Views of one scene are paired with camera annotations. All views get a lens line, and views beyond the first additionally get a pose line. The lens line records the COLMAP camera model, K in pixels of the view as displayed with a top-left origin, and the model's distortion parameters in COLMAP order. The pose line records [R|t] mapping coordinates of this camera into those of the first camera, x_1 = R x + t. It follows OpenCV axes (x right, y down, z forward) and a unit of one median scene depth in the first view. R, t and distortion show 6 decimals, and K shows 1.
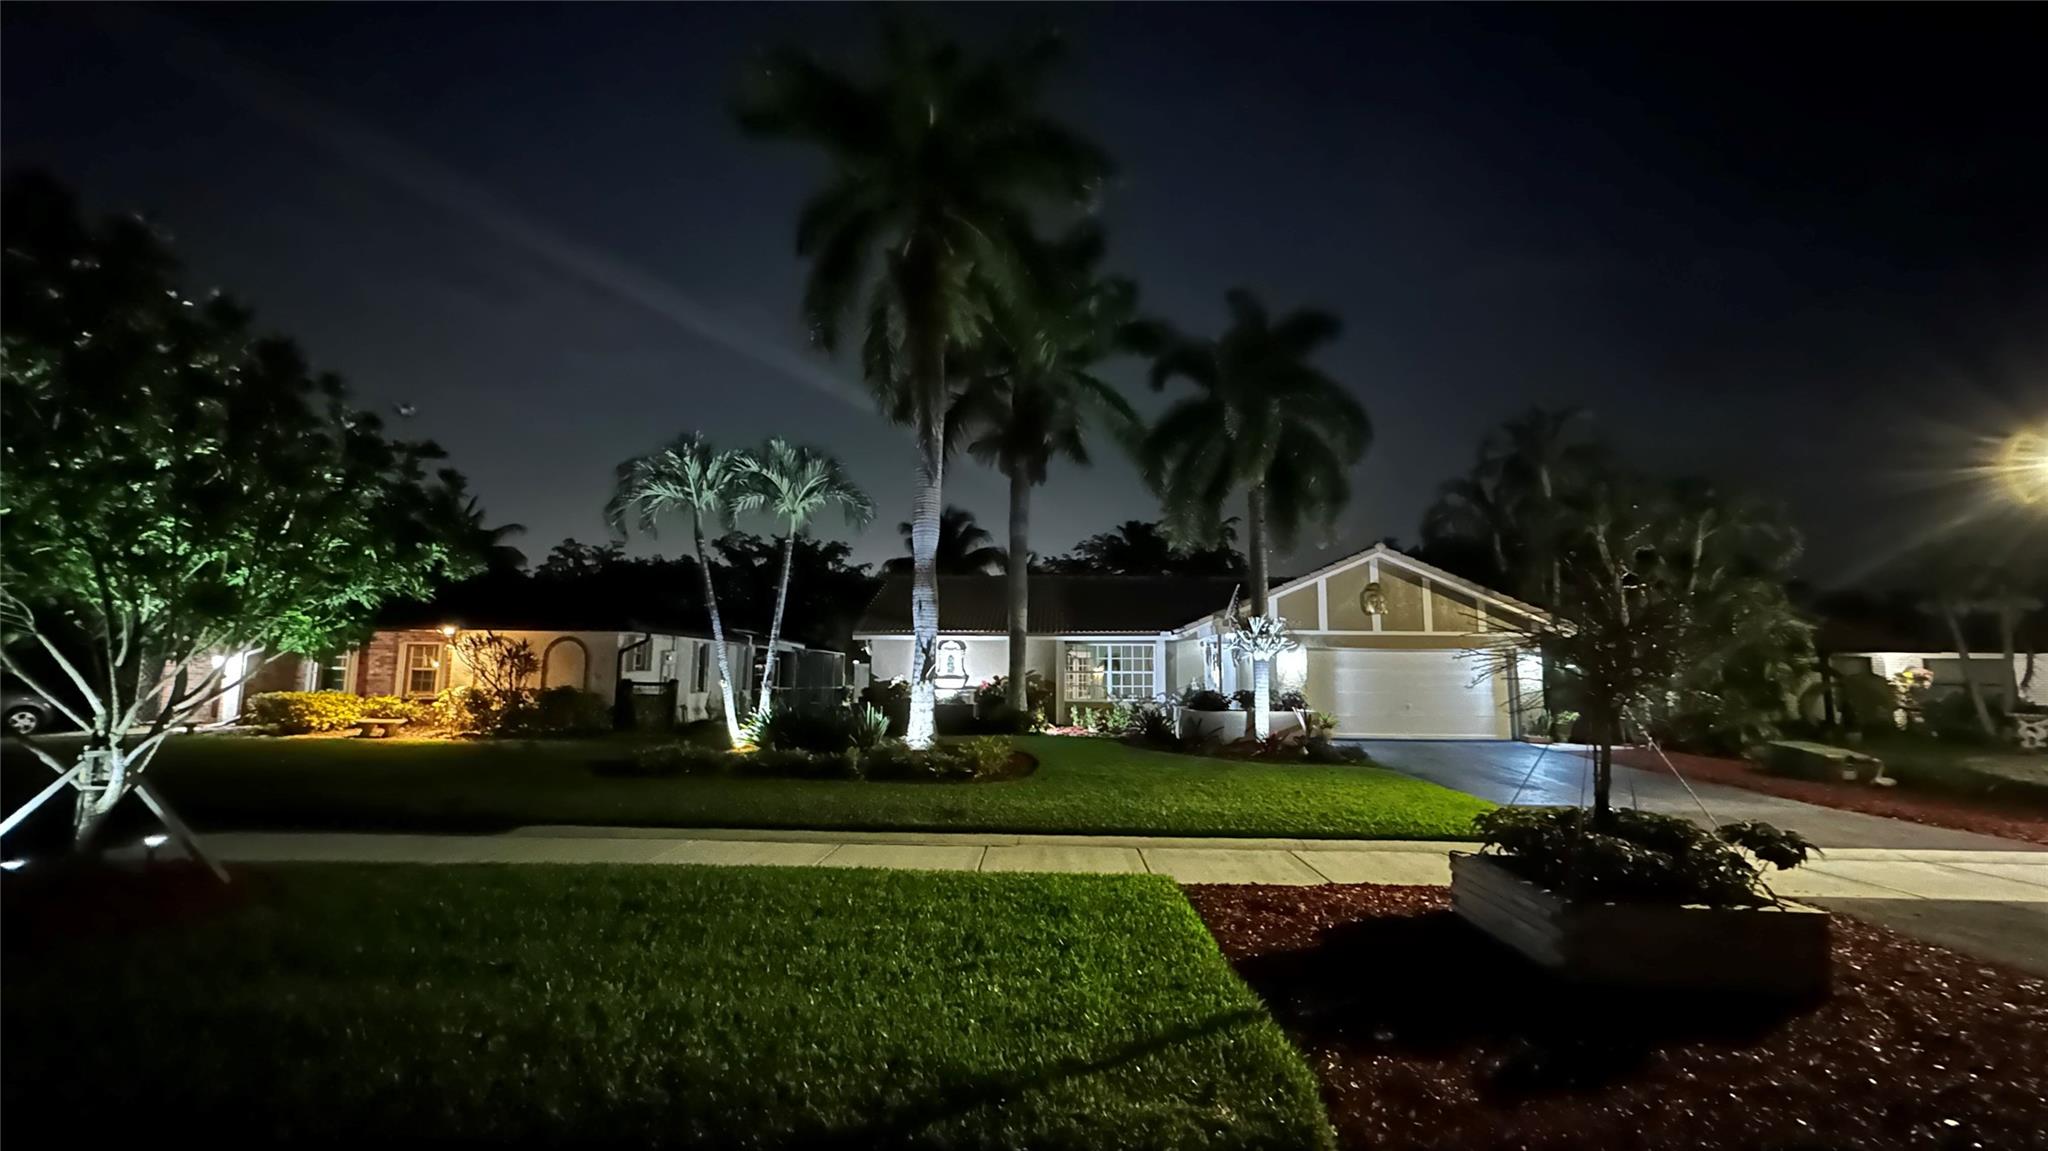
lens RADIAL K [[792.2, 0, 1024.0], [0, 792.2, 575.5], [0, 0, 1]] dist [-0.010098, 0.006108]
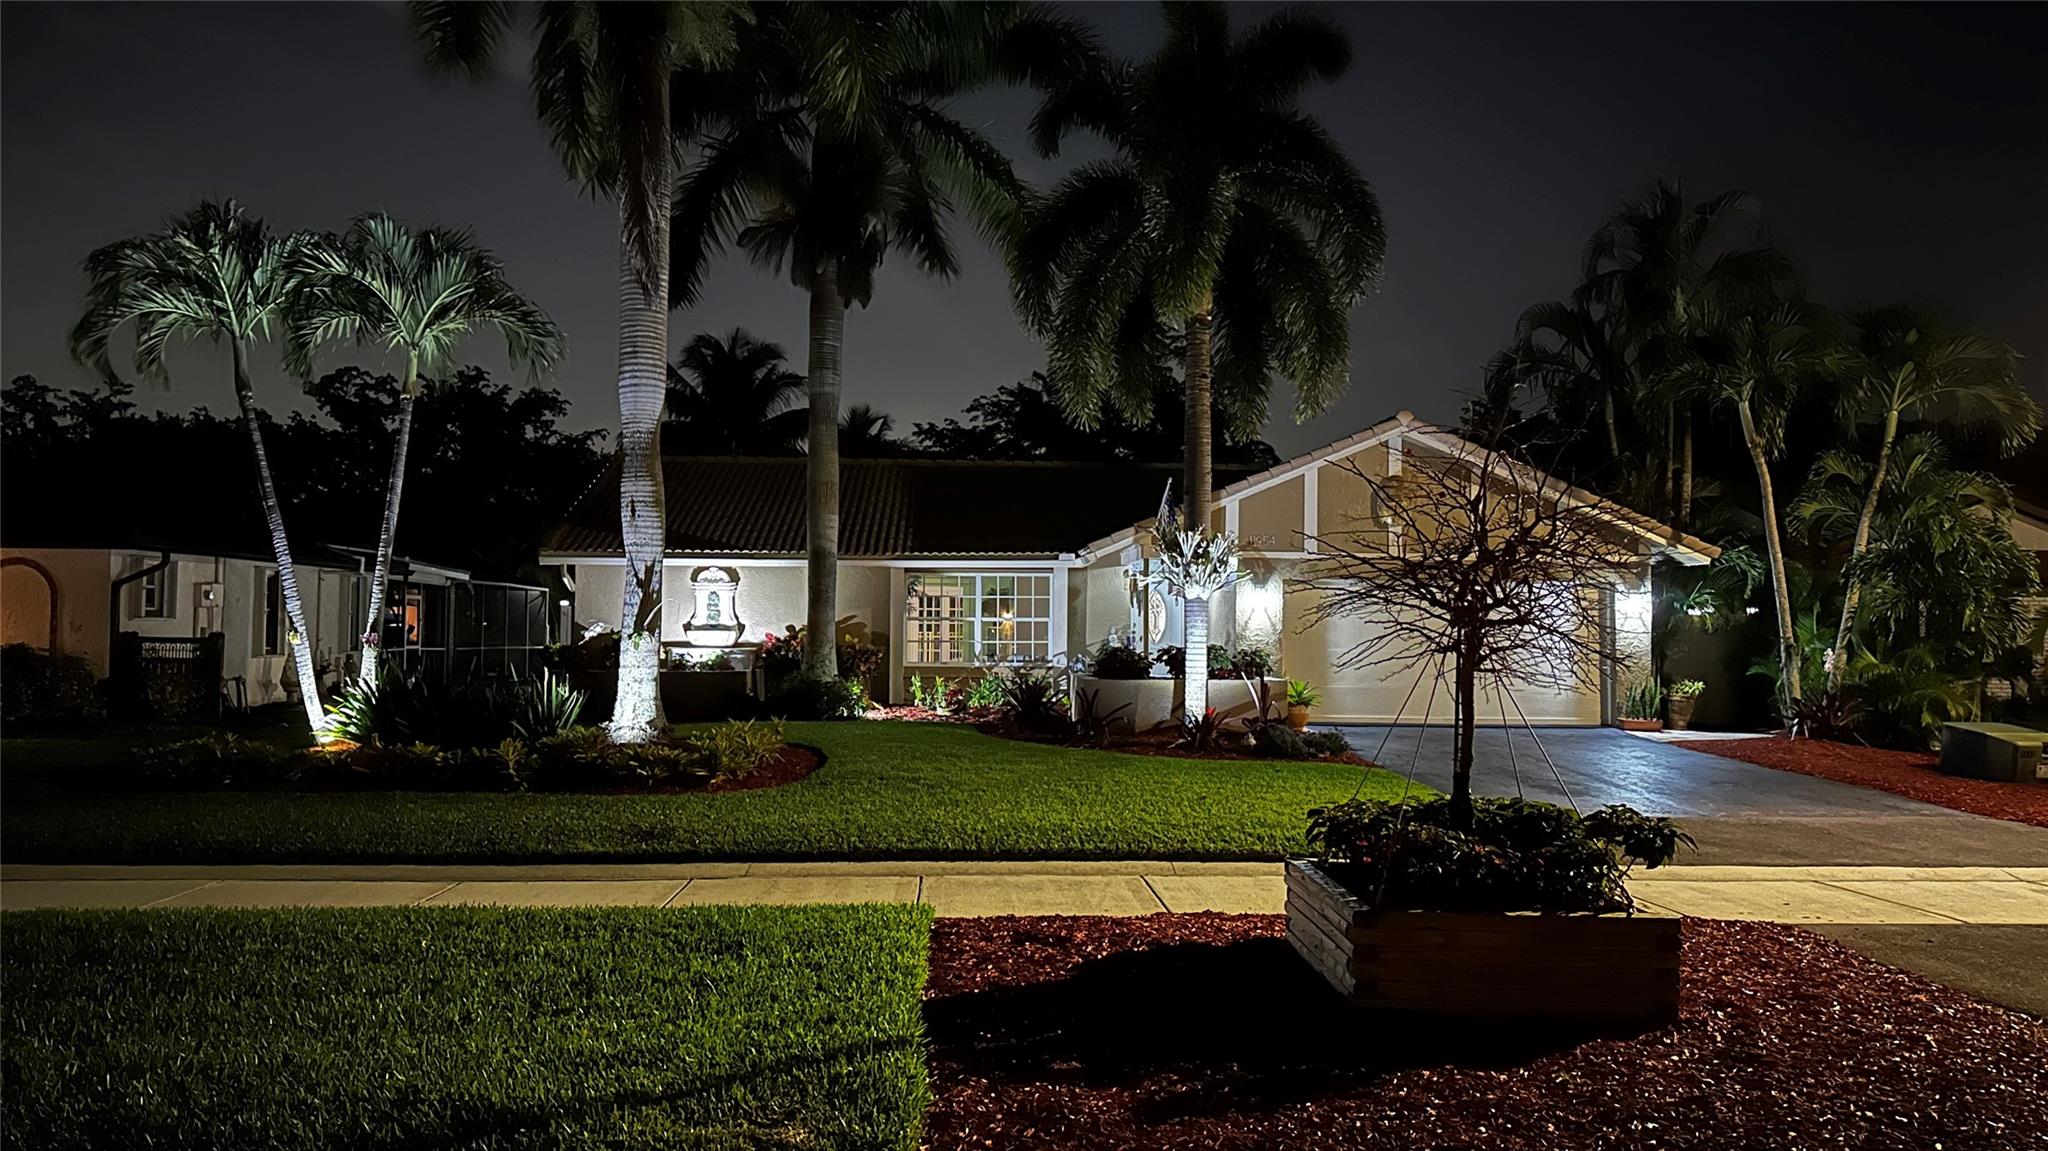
lens RADIAL K [[1385.1, 0, 1024.0], [0, 1385.1, 575.5], [0, 0, 1]] dist [0.075898, -0.095964]
pose [[0.996115, 0.002420, 0.088031, 0.062370], [-0.010193, 0.996073, 0.087948, -0.006988], [-0.087473, -0.088503, 0.992228, -0.075380]]
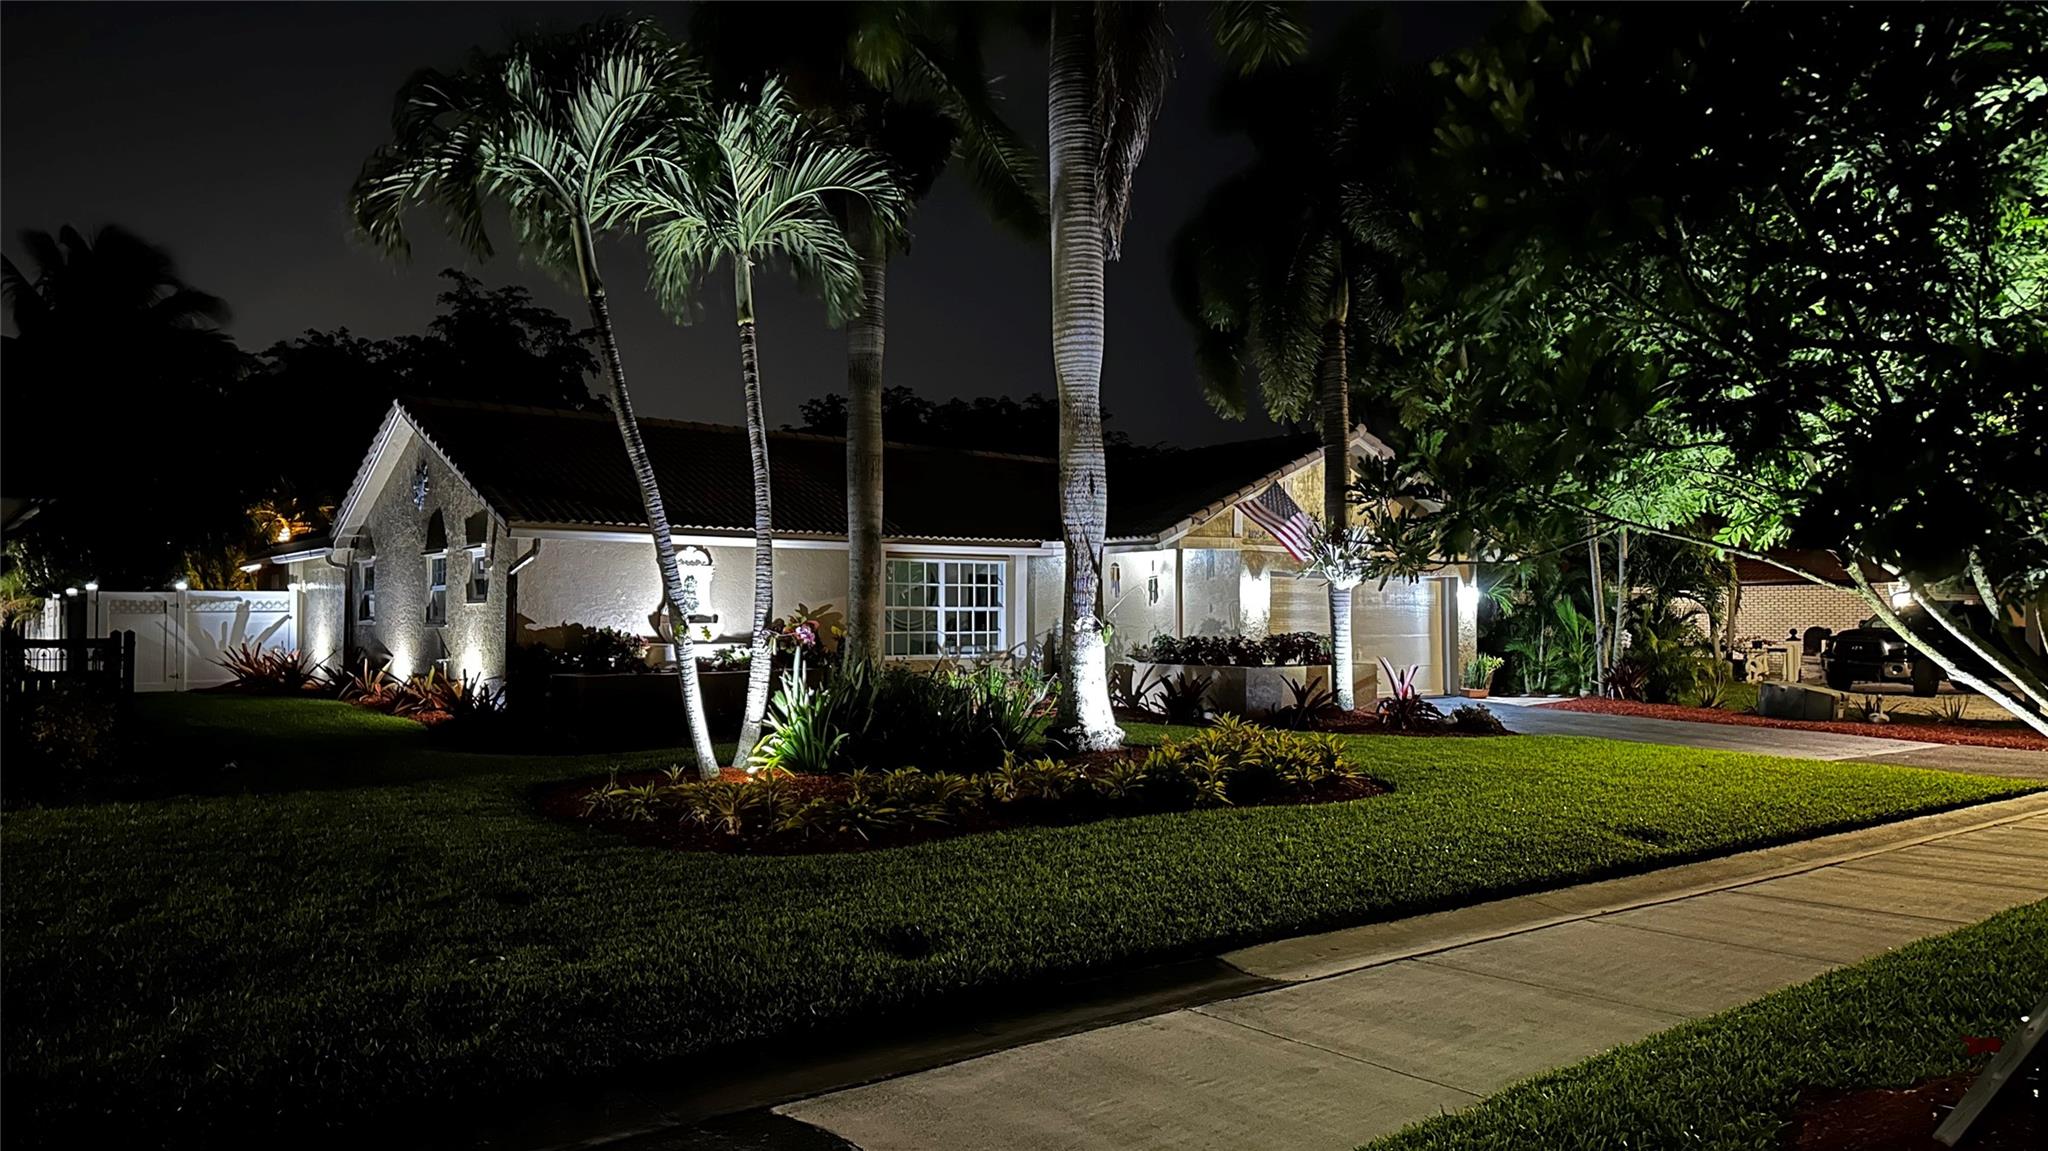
lens RADIAL K [[1385.1, 0, 1024.0], [0, 1385.1, 575.5], [0, 0, 1]] dist [0.075898, -0.095964]
pose [[0.732368, 0.012875, 0.680787, -0.668828], [-0.079458, 0.994606, 0.066668, 0.034829], [-0.676257, -0.102919, 0.729441, 0.299392]]
